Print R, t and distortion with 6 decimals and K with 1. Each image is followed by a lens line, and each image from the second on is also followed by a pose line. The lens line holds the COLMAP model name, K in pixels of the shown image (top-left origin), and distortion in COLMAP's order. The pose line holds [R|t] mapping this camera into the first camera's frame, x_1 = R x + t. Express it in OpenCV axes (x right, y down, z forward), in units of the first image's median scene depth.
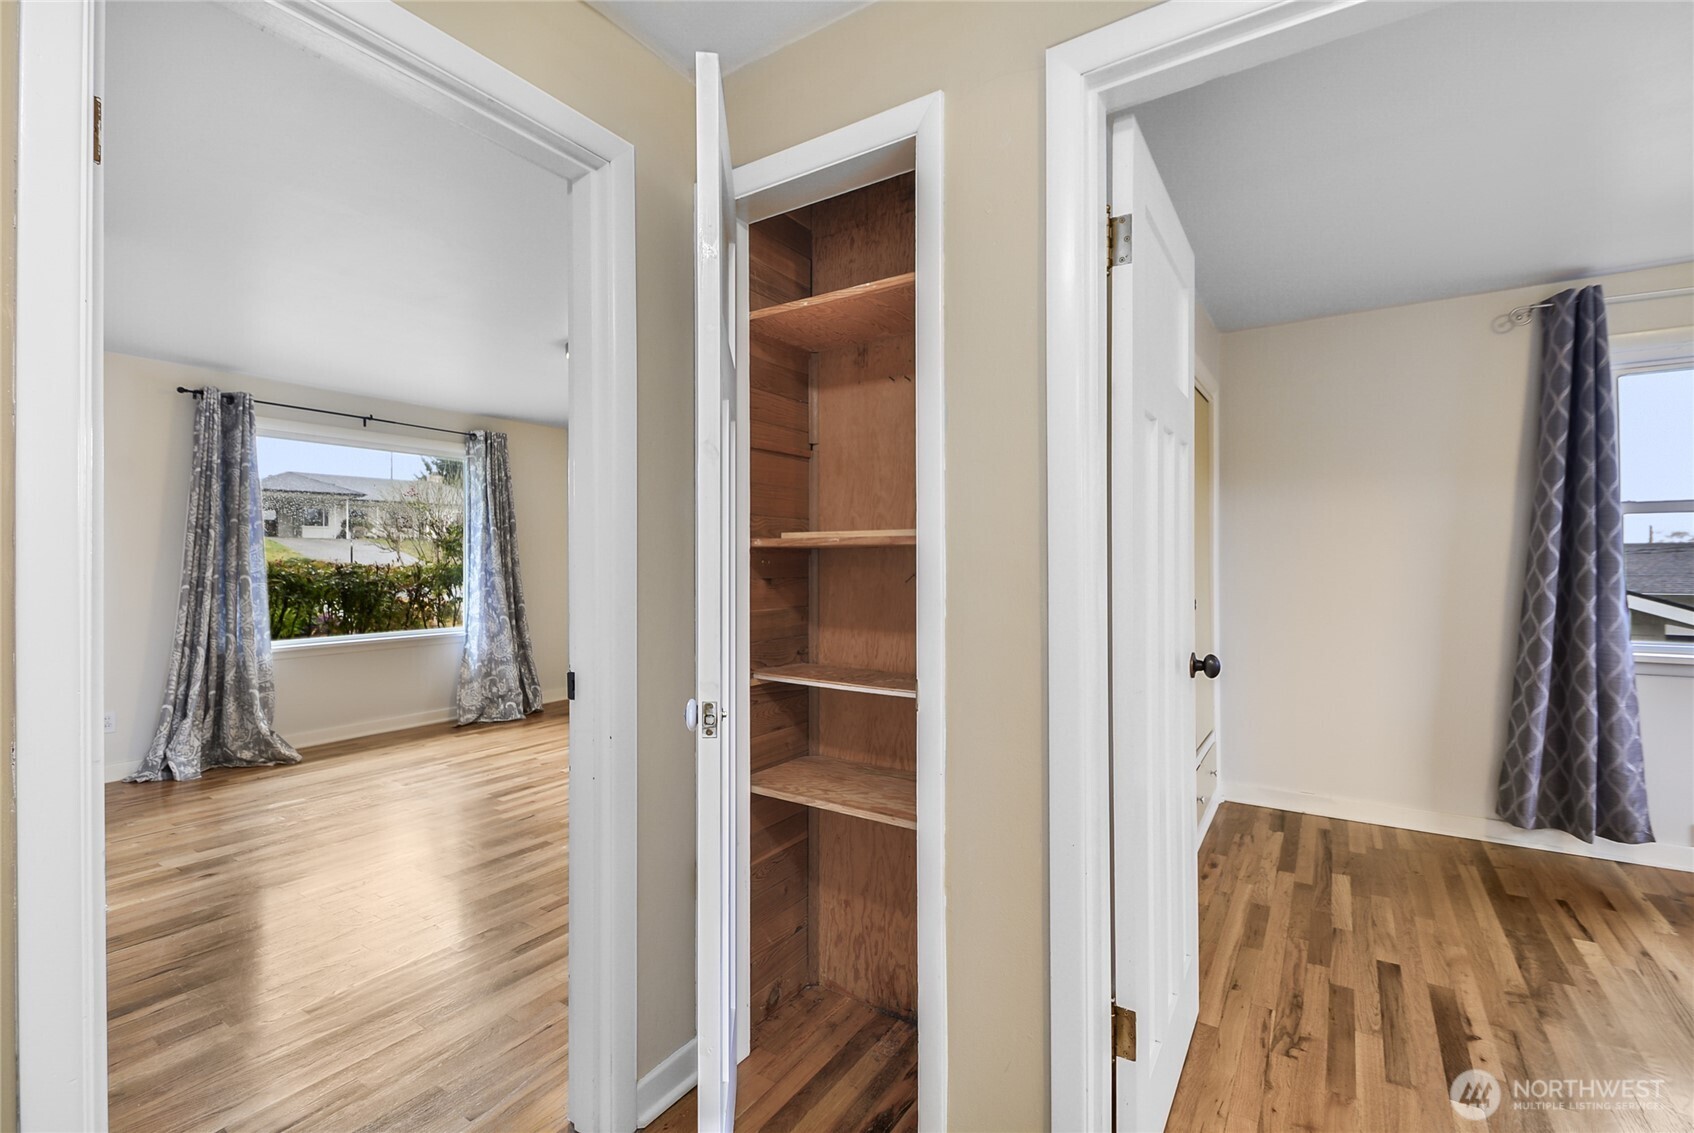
lens RADIAL K [[750.8, 0, 845.8], [0, 750.8, 547.1], [0, 0, 1]] dist [0.002342, -0.004009]
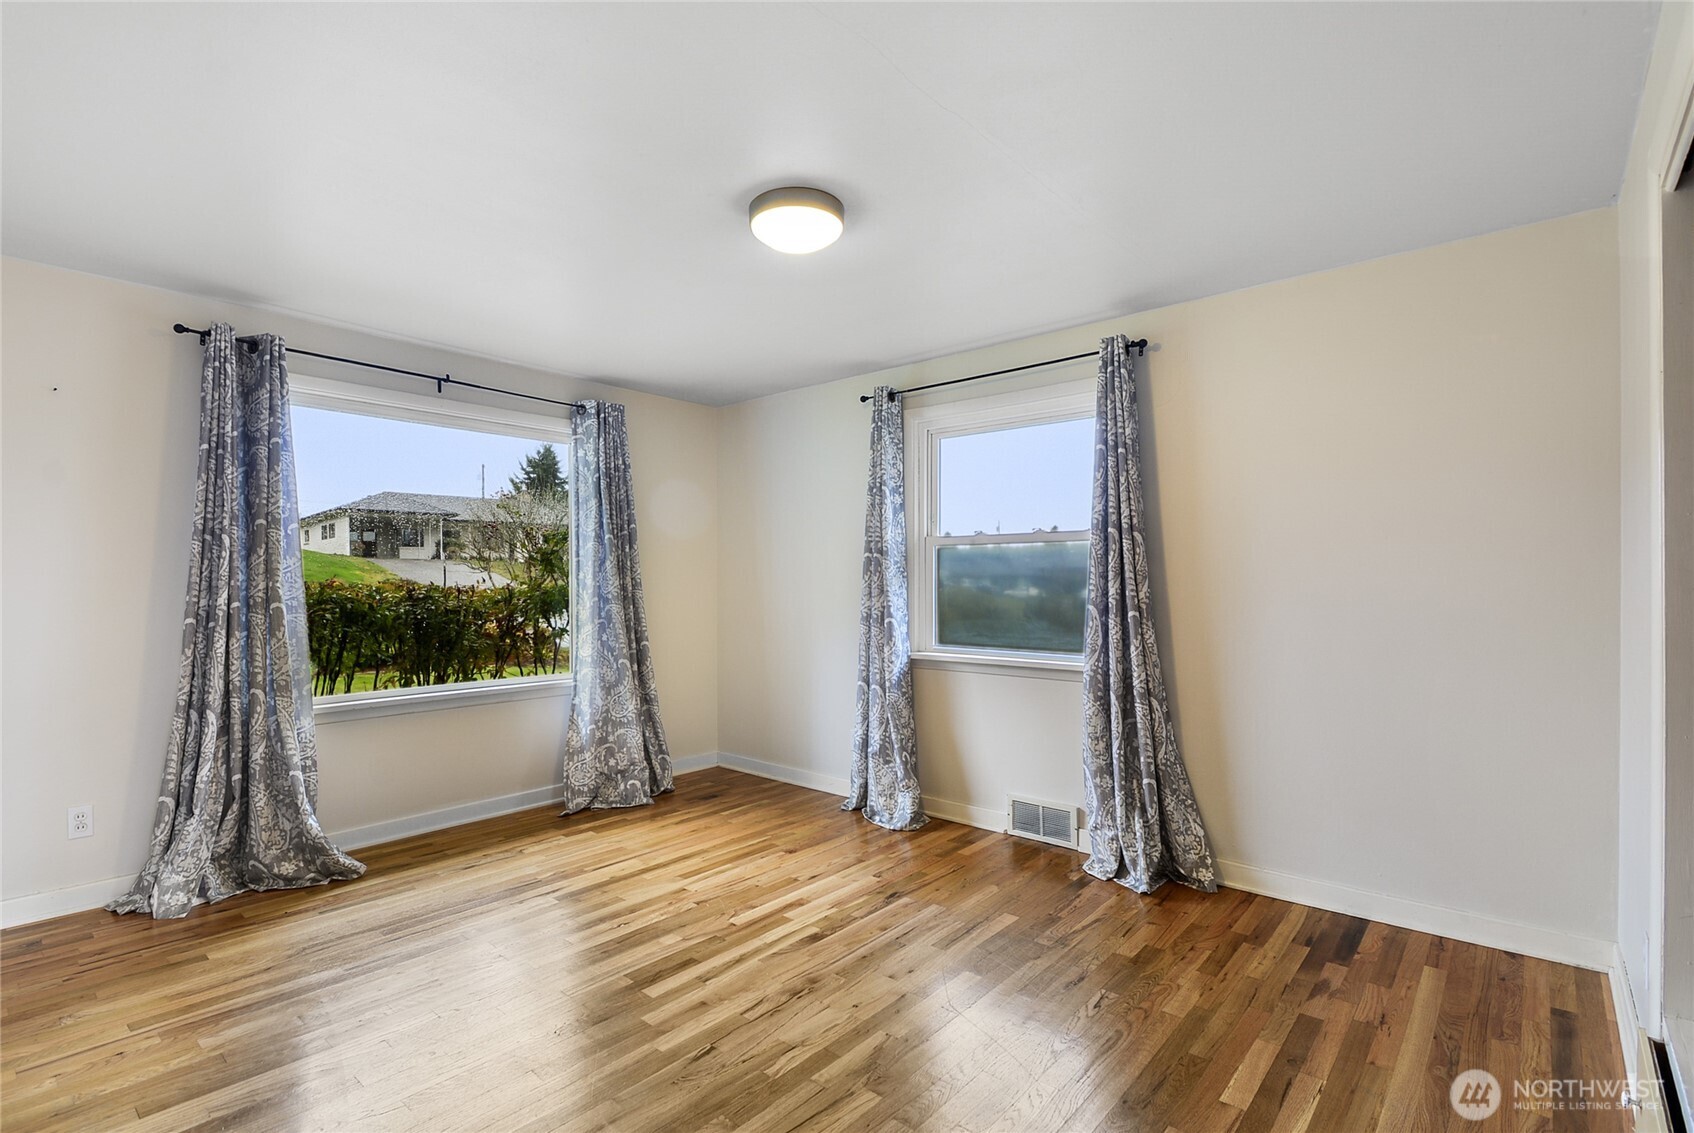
lens RADIAL K [[793.2, 0, 809.1], [0, 793.2, 576.9], [0, 0, 1]] dist [-0.000700, 0.010876]
pose [[0.987935, -0.001378, -0.154860, -0.164695], [0.003221, 0.999927, 0.011650, 0.005333], [0.154832, -0.012009, 0.987868, 0.284282]]
